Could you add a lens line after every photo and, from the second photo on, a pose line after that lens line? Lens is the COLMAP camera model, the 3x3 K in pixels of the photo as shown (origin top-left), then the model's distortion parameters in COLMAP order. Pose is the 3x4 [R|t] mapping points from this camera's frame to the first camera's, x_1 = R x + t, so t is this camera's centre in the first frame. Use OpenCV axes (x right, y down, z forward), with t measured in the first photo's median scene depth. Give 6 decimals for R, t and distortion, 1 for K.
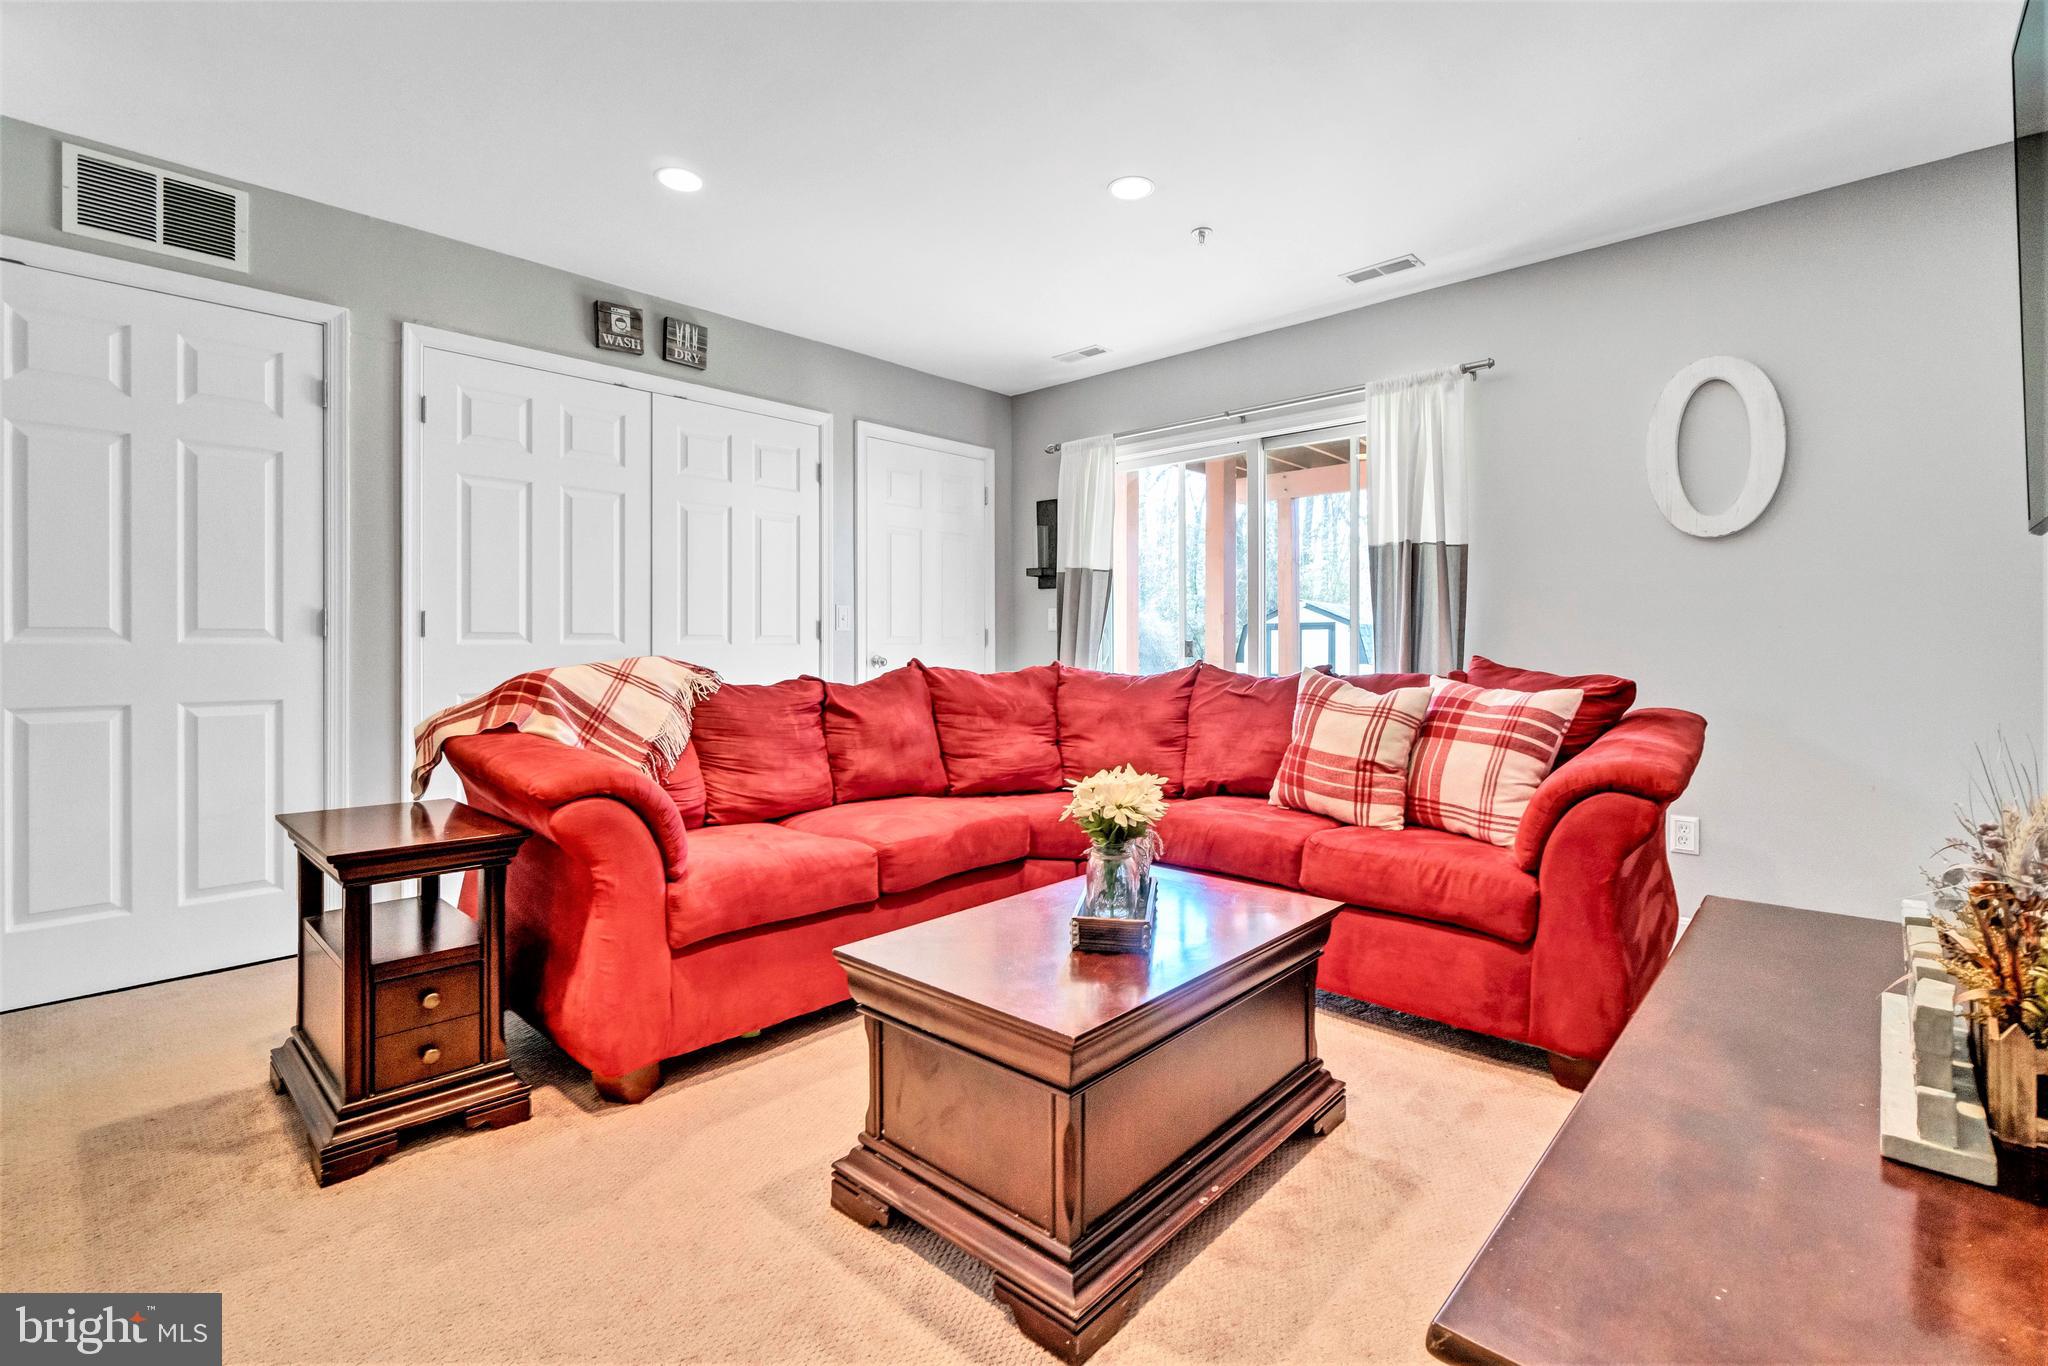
lens RADIAL K [[908.6, 0, 1008.8], [0, 908.6, 641.2], [0, 0, 1]] dist [-0.000244, -0.000675]
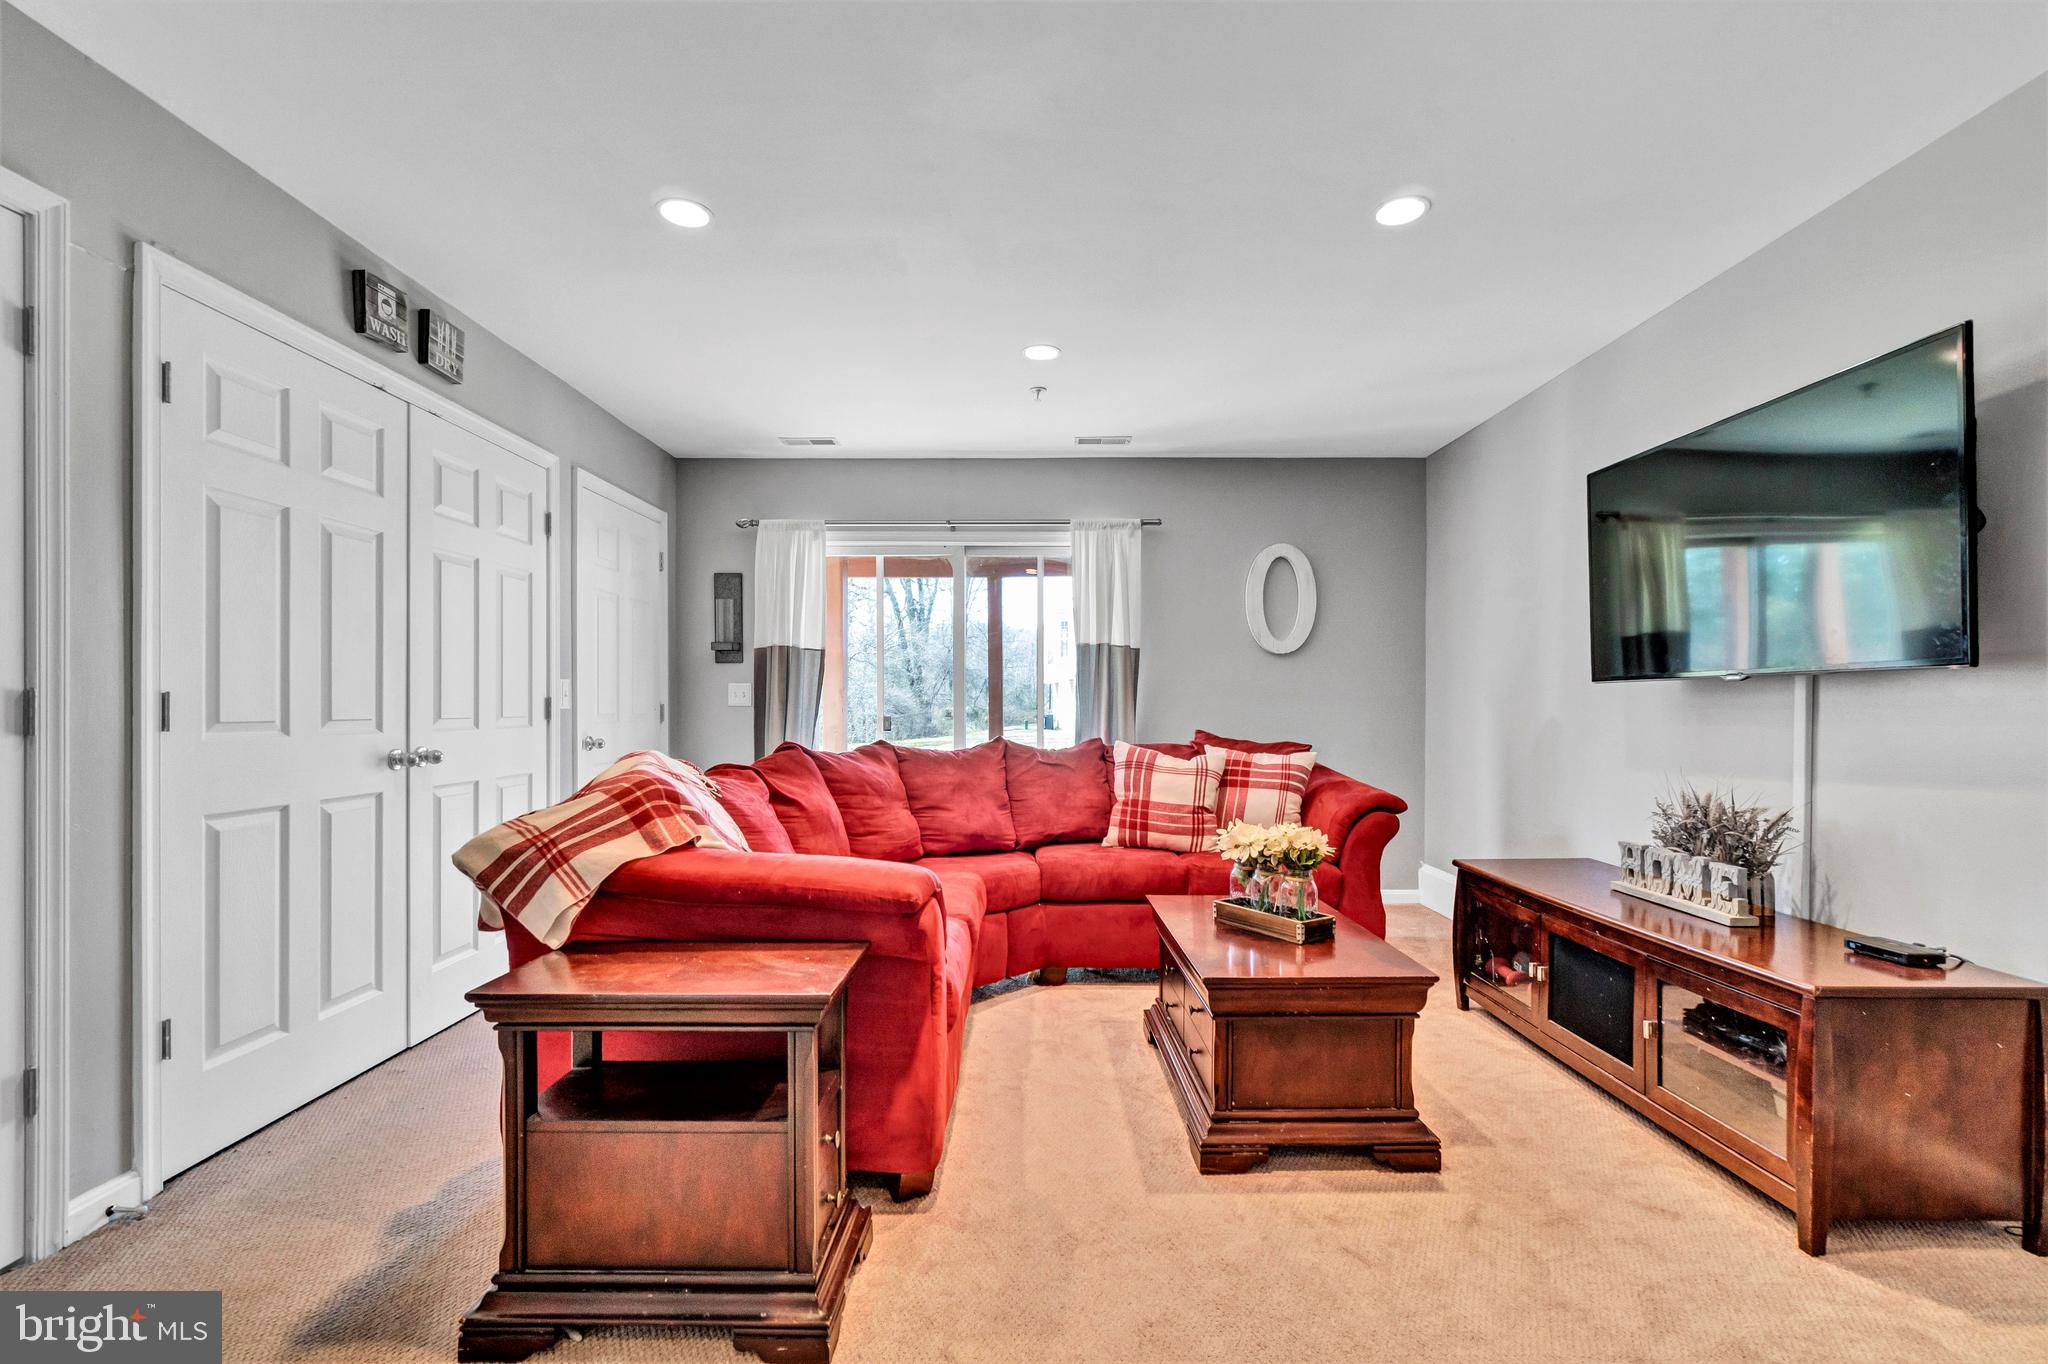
lens RADIAL K [[908.6, 0, 1011.9], [0, 908.6, 697.5], [0, 0, 1]] dist [-0.000244, -0.000675]
pose [[0.740401, 0.003971, 0.672153, -0.577330], [-0.001048, 0.999988, -0.004753, -0.024205], [-0.672164, 0.002814, 0.740397, 0.099730]]
